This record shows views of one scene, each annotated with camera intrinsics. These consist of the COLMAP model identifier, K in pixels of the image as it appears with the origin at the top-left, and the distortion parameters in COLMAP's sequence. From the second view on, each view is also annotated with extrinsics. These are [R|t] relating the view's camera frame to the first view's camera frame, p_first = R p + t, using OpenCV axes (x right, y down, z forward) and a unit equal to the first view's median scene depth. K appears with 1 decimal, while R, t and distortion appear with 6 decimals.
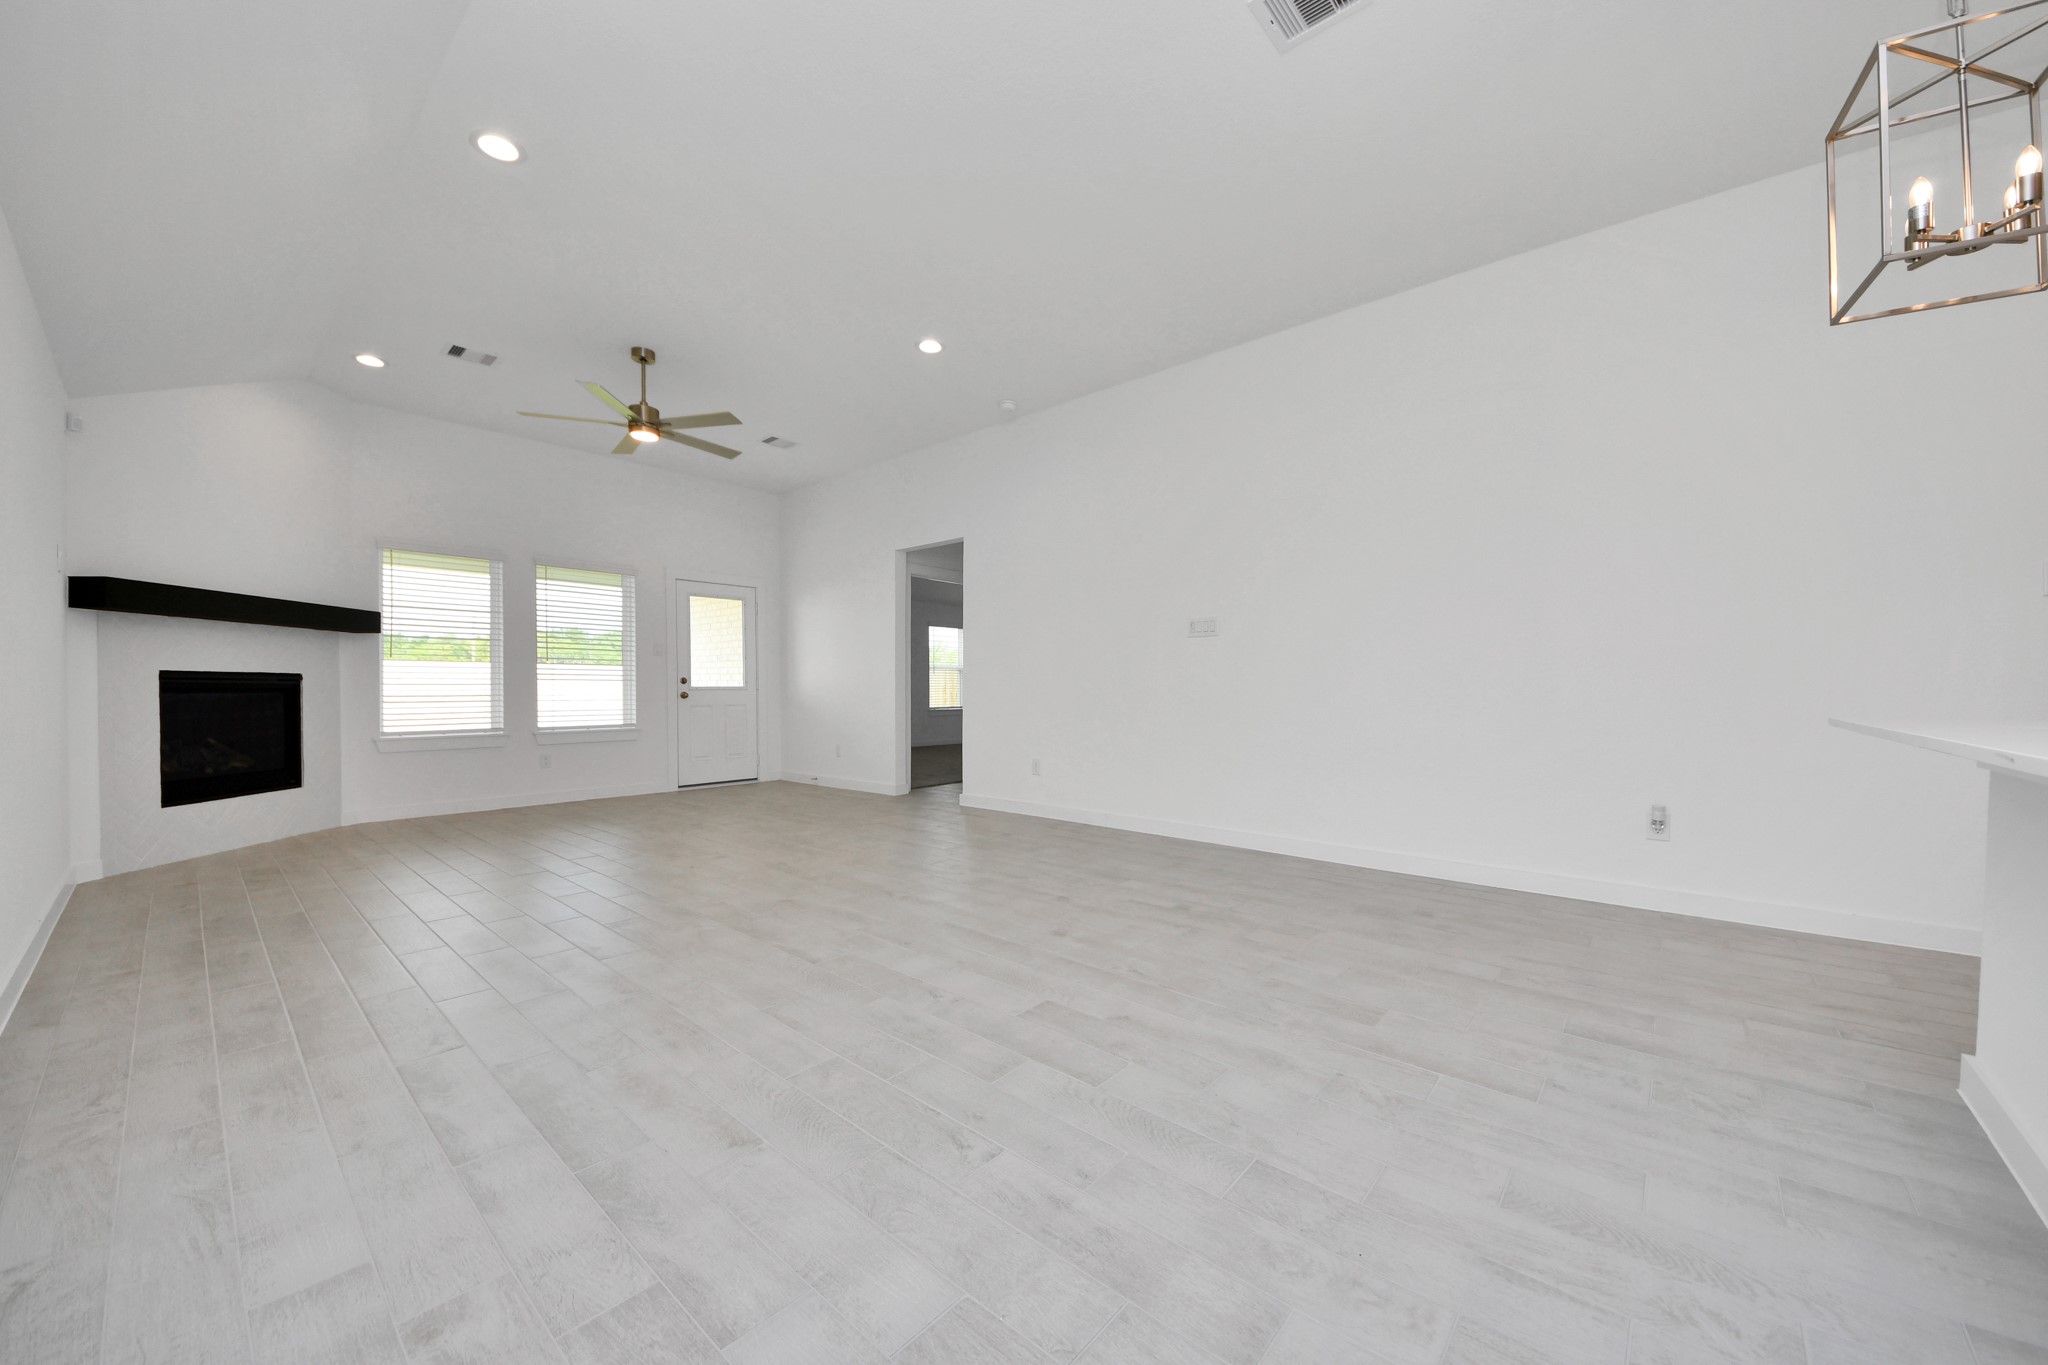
lens RADIAL K [[754.5, 0, 1024.0], [0, 754.5, 682.5], [0, 0, 1]] dist [0.040160, -0.021178]
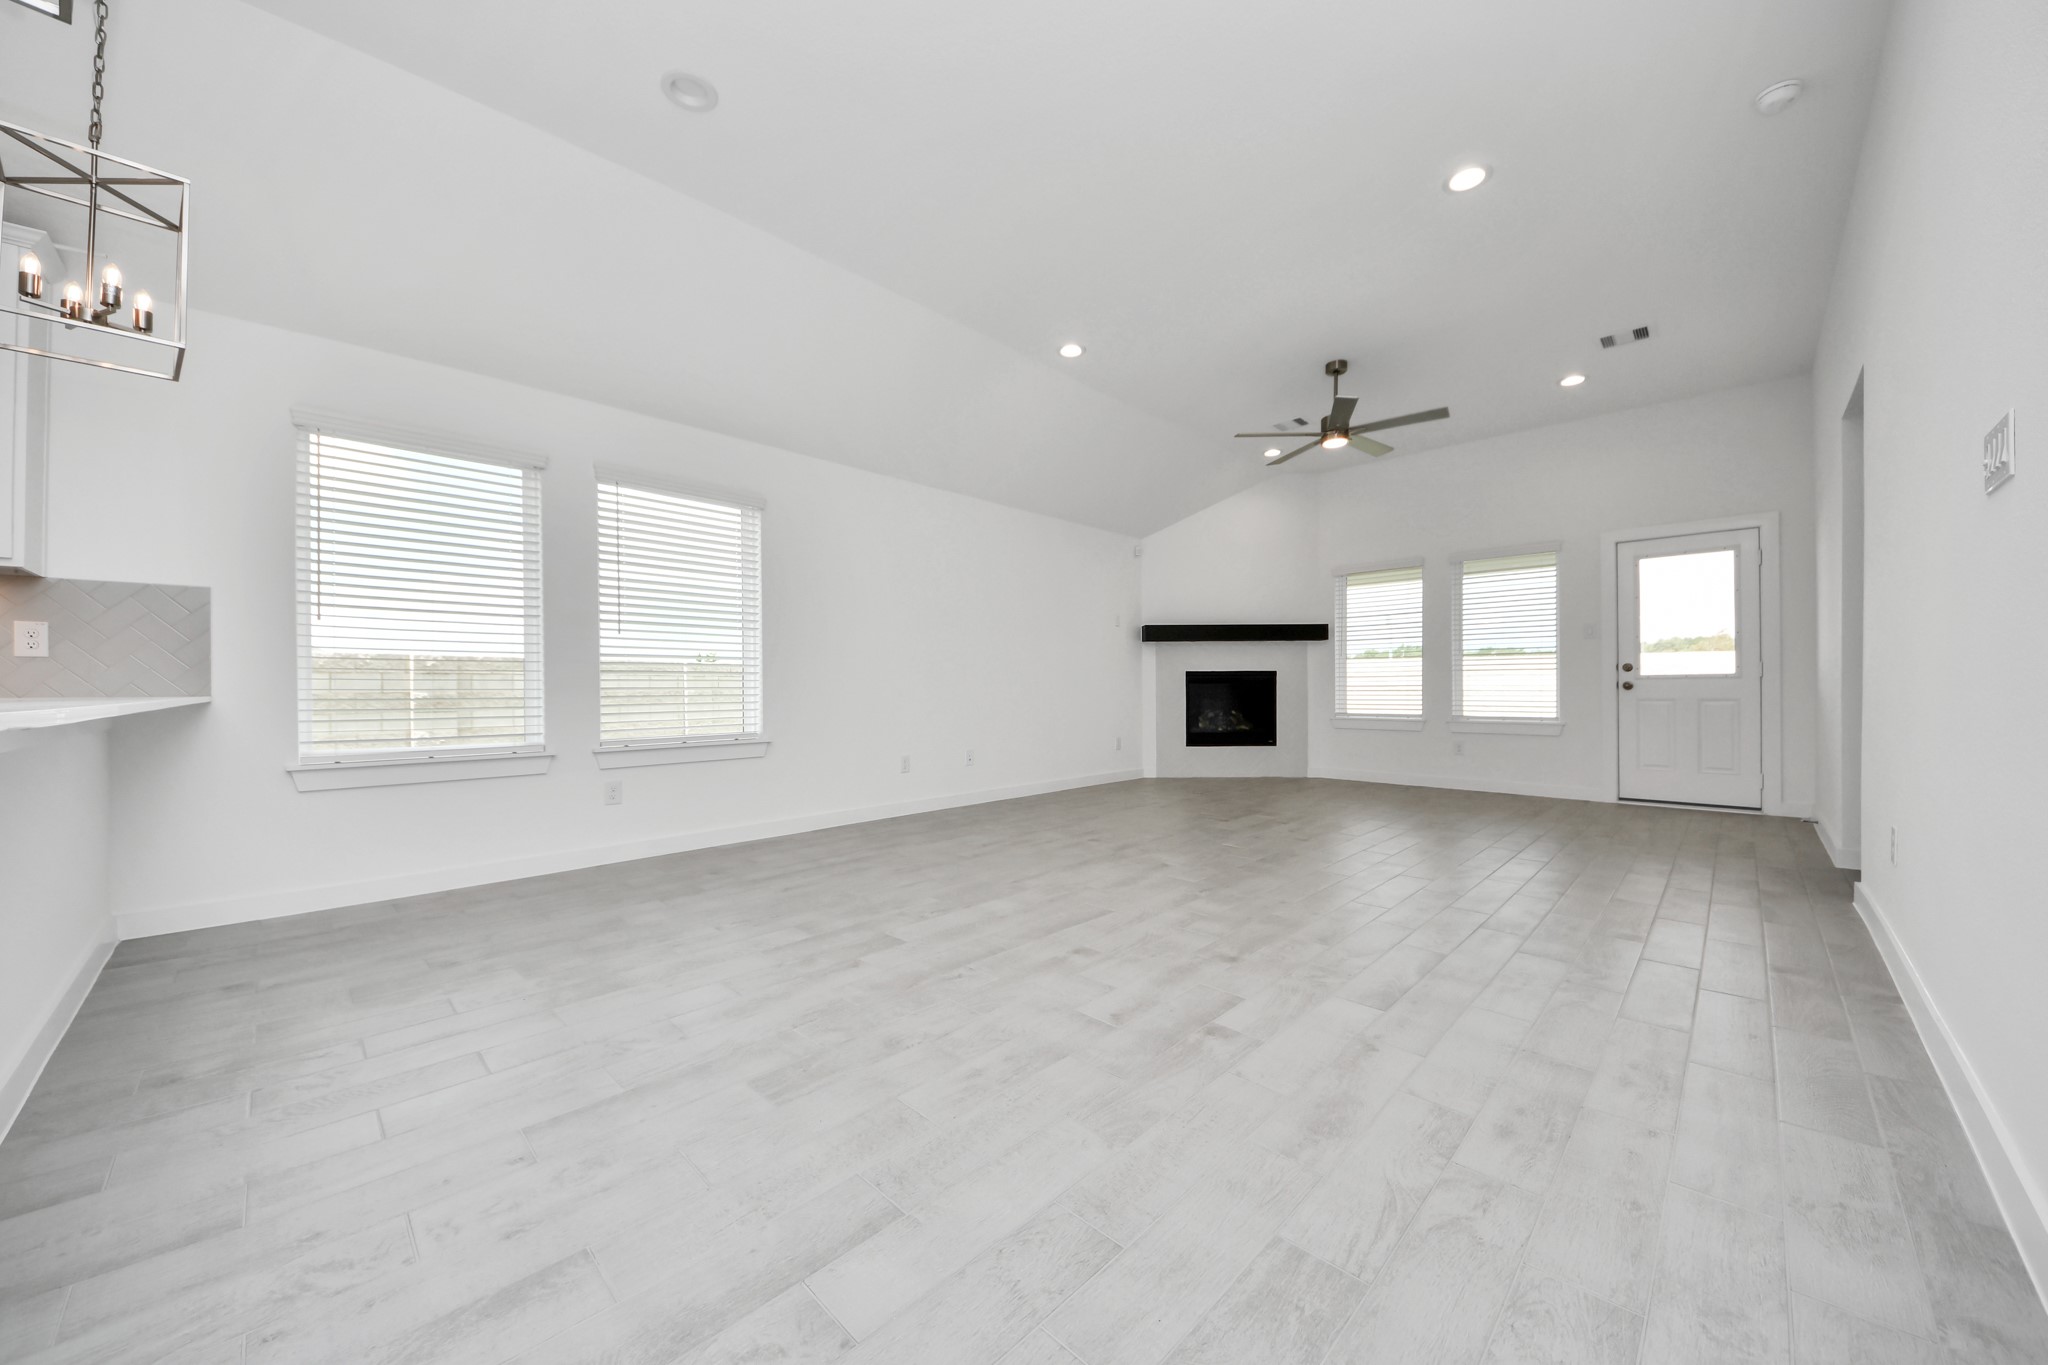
lens RADIAL K [[732.8, 0, 1012.6], [0, 732.8, 667.8], [0, 0, 1]] dist [0.036975, -0.018319]
pose [[-0.079230, -0.027661, -0.996473, 0.662668], [0.012070, 0.999515, -0.028705, 0.021773], [0.996783, -0.014302, -0.078858, 0.728323]]
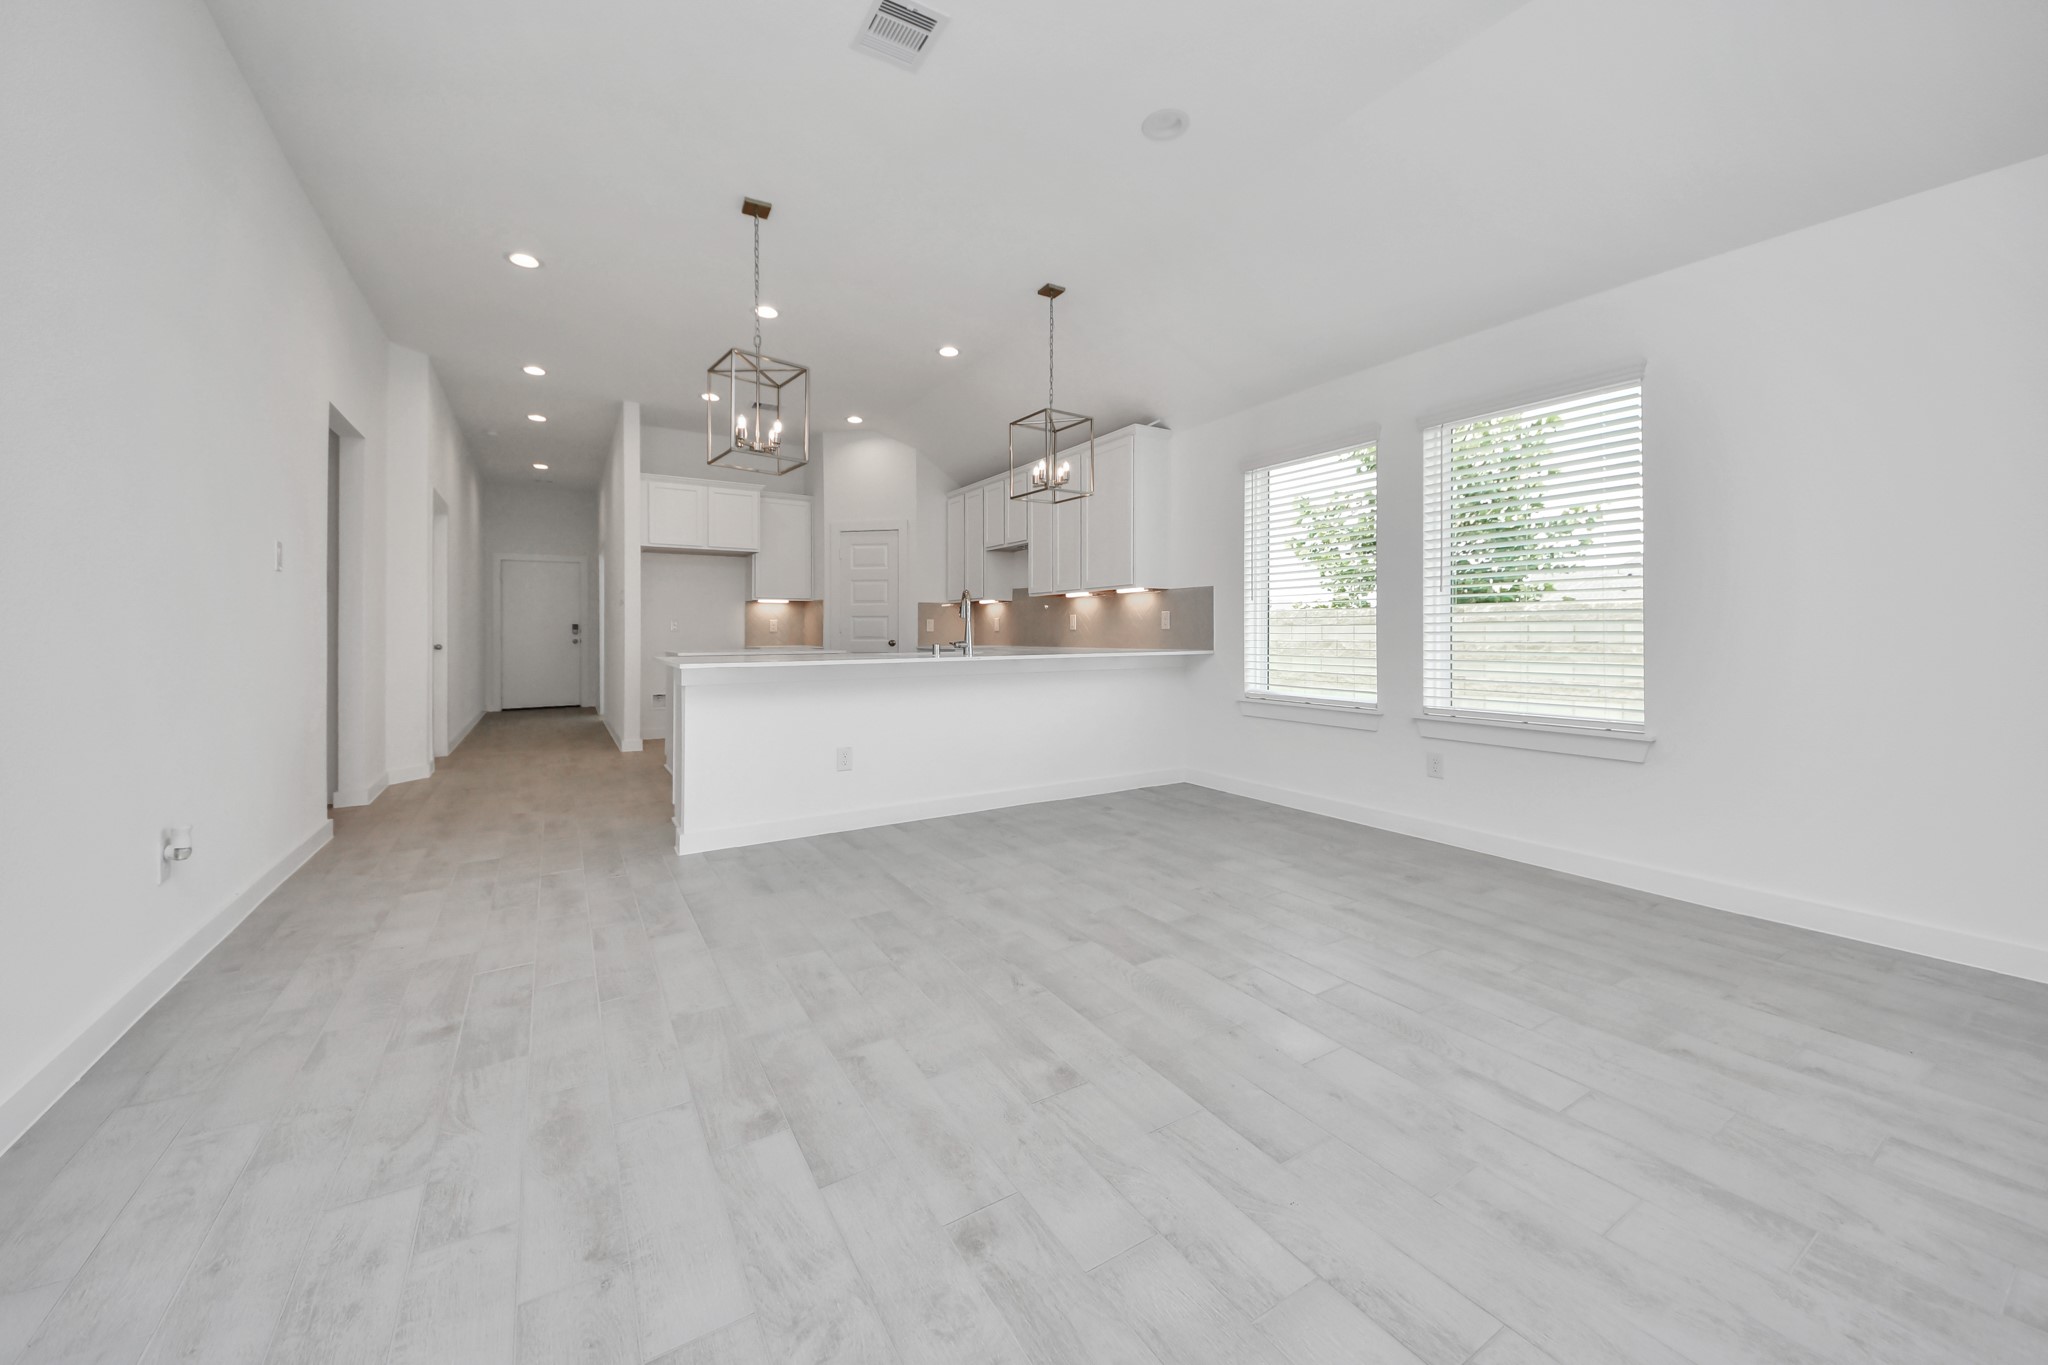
lens RADIAL K [[732.8, 0, 1012.6], [0, 732.8, 667.8], [0, 0, 1]] dist [0.036975, -0.018319]
pose [[-0.951696, -0.013517, 0.306744, -0.063045], [0.001529, 0.998809, 0.048759, -0.009951], [-0.307038, 0.046873, -0.950542, 1.132399]]
